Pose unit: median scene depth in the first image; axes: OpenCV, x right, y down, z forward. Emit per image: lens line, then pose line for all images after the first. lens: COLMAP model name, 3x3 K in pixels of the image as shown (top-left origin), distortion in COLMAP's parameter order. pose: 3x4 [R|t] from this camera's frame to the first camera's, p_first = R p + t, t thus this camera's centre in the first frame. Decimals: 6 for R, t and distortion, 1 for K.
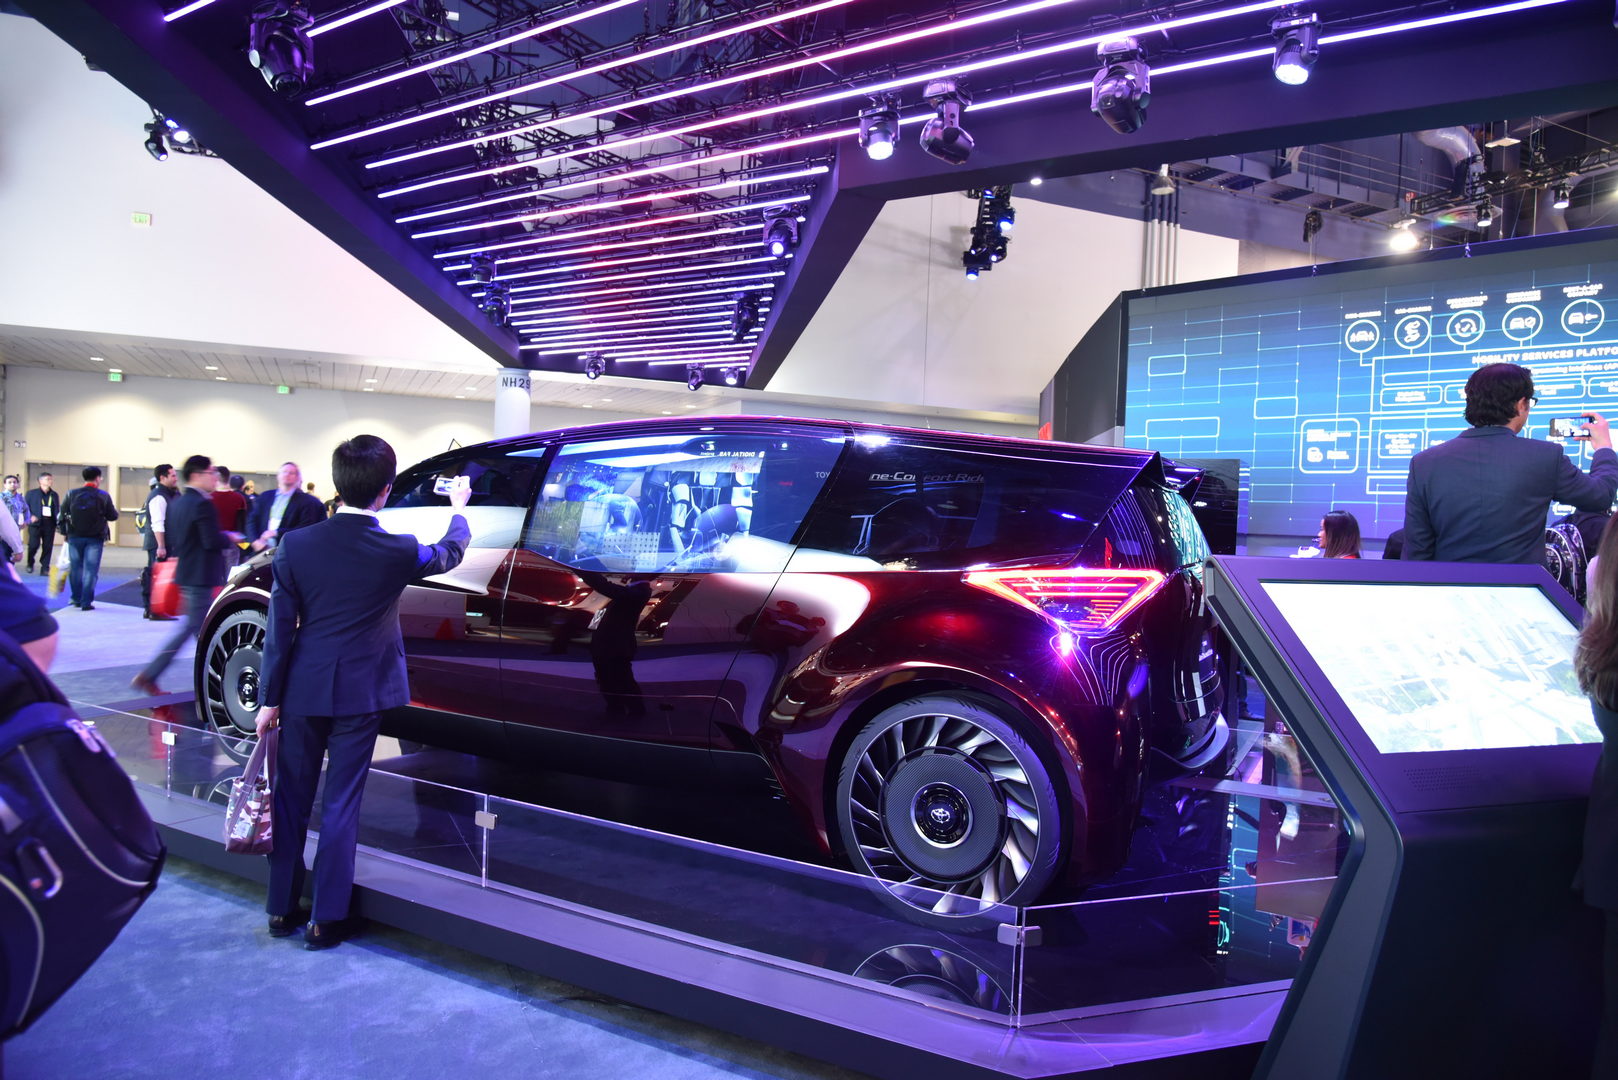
lens RADIAL K [[1131.6, 0, 809.0], [0, 1131.6, 540.0], [0, 0, 1]] dist [-0.000842, -0.000030]
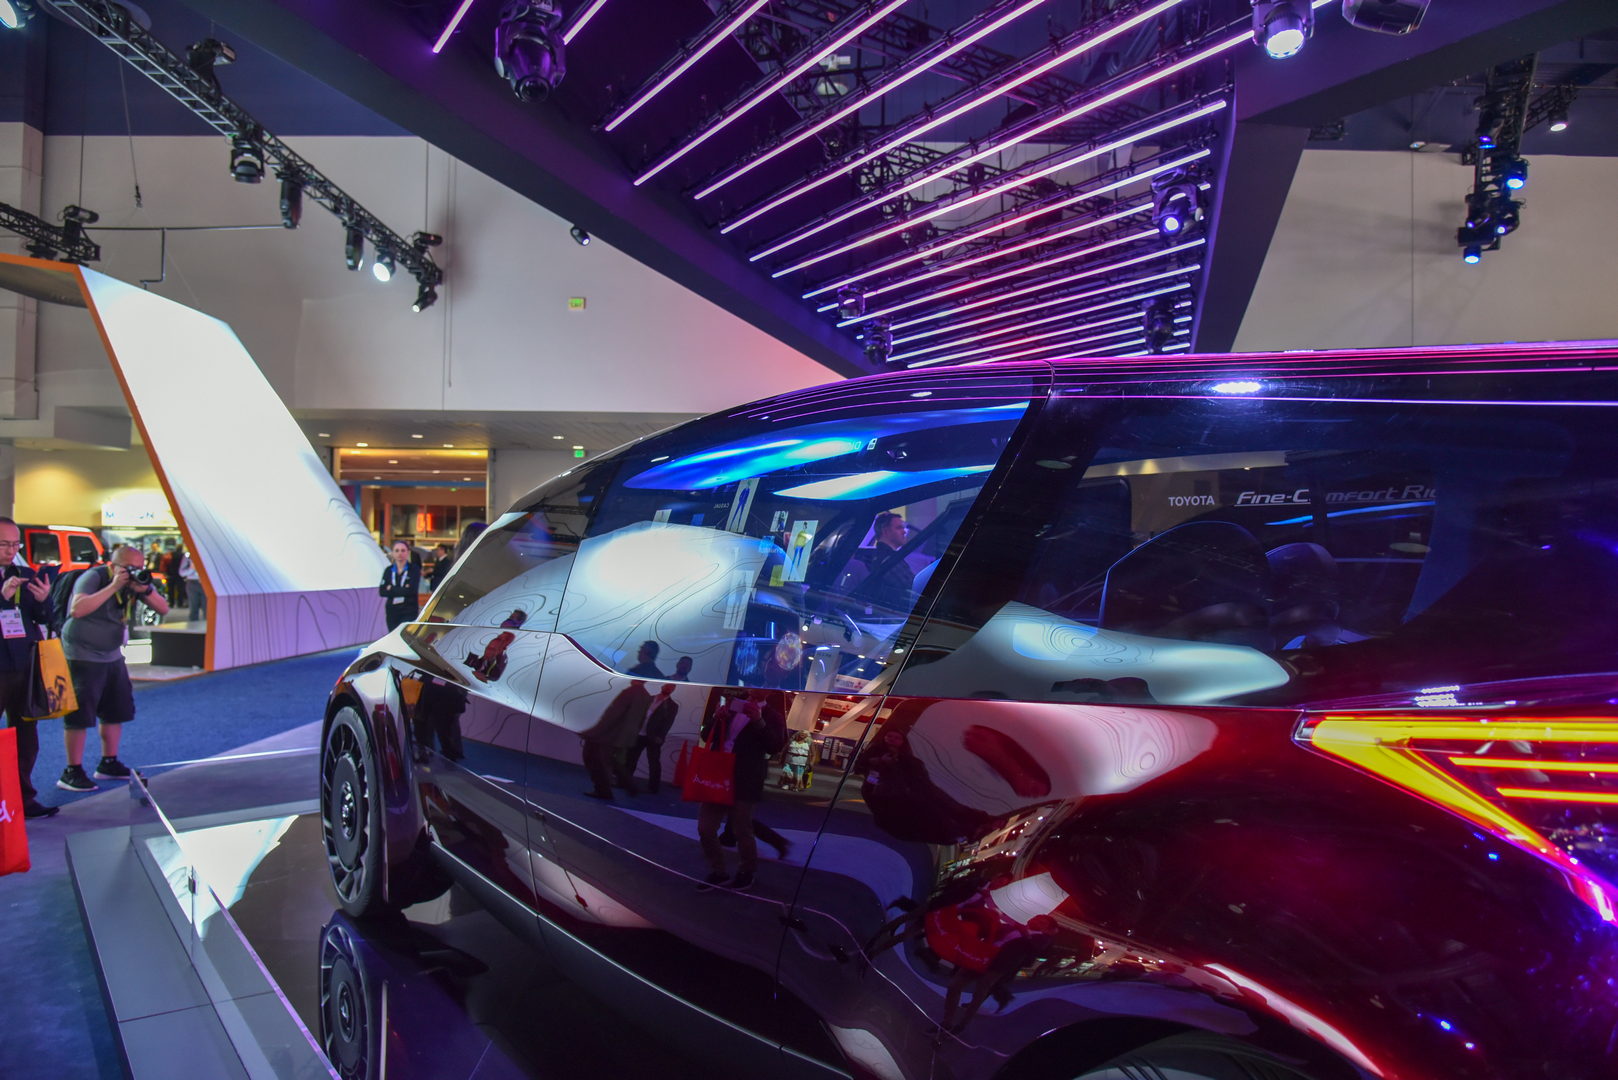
lens RADIAL K [[1102.1, 0, 809.0], [0, 1102.1, 540.0], [0, 0, 1]] dist [-0.031432, 0.007320]
pose [[0.911480, -0.034226, -0.409917, 0.035336], [0.014554, 0.998592, -0.051016, -0.002522], [0.411086, 0.040534, 0.910695, 0.158490]]
